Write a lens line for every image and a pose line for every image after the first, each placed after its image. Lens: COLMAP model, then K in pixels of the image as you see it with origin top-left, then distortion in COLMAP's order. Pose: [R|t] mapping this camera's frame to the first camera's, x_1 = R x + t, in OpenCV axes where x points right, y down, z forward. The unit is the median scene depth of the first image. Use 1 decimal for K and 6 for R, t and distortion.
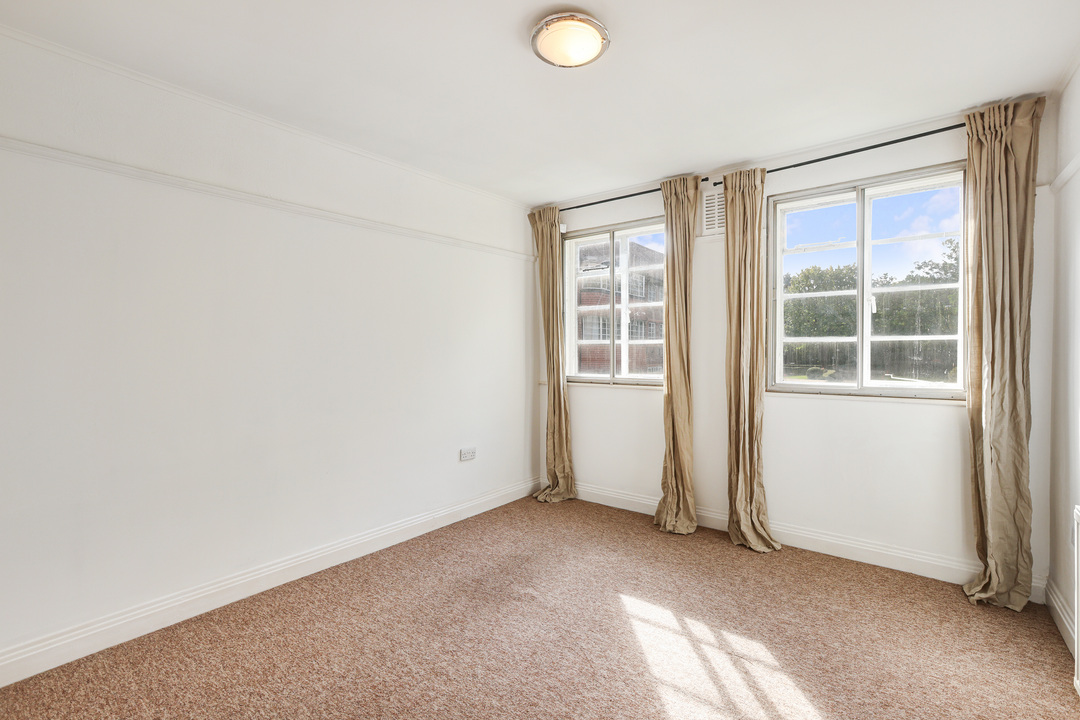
lens RADIAL K [[477.6, 0, 536.4], [0, 477.6, 354.3], [0, 0, 1]] dist [-0.017106, 0.000178]
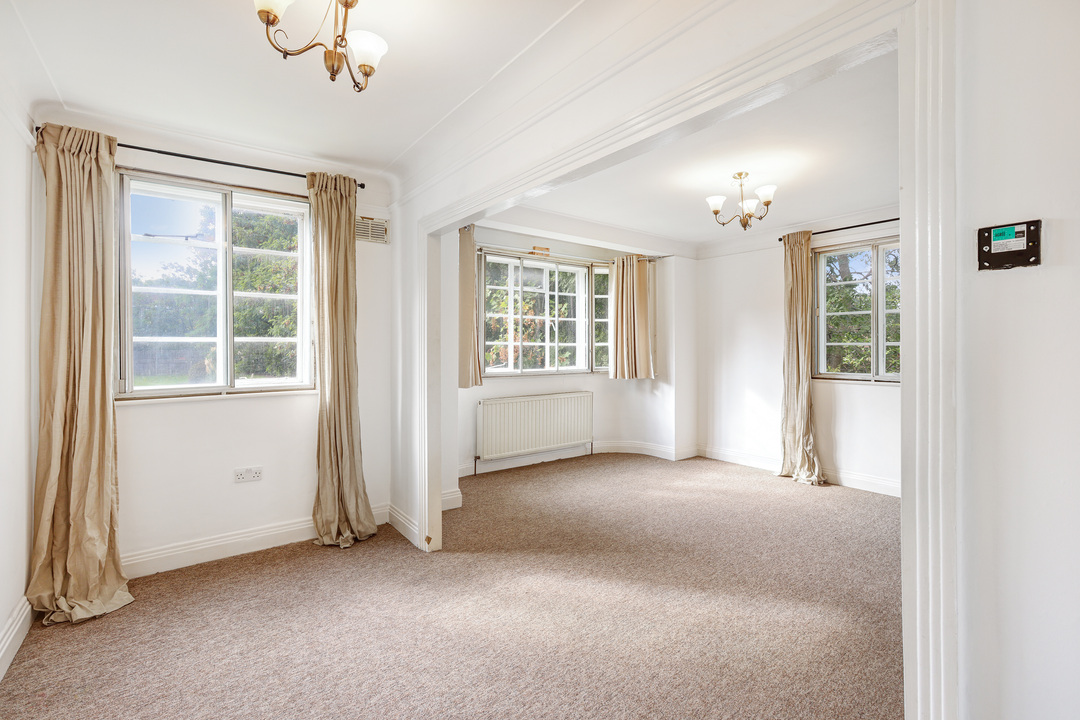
lens RADIAL K [[477.6, 0, 536.4], [0, 477.6, 354.3], [0, 0, 1]] dist [-0.017106, 0.000178]
pose [[0.237170, -0.007697, 0.971438, -0.173390], [0.009383, 0.999940, 0.005632, -0.000909], [-0.971423, 0.007779, 0.237228, 0.119860]]
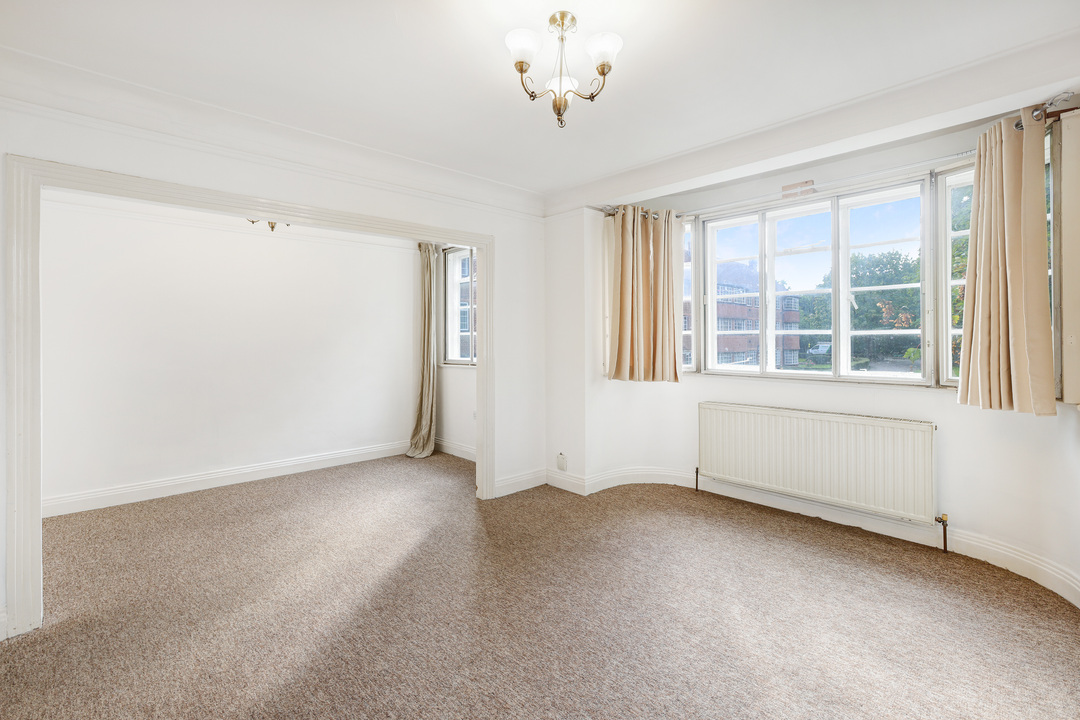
lens RADIAL K [[477.6, 0, 536.4], [0, 477.6, 354.3], [0, 0, 1]] dist [-0.017106, 0.000178]
pose [[0.993082, 0.008438, -0.117121, 0.184578], [-0.005964, 0.999752, 0.021458, 0.000257], [0.117273, -0.020611, 0.992886, -0.113444]]
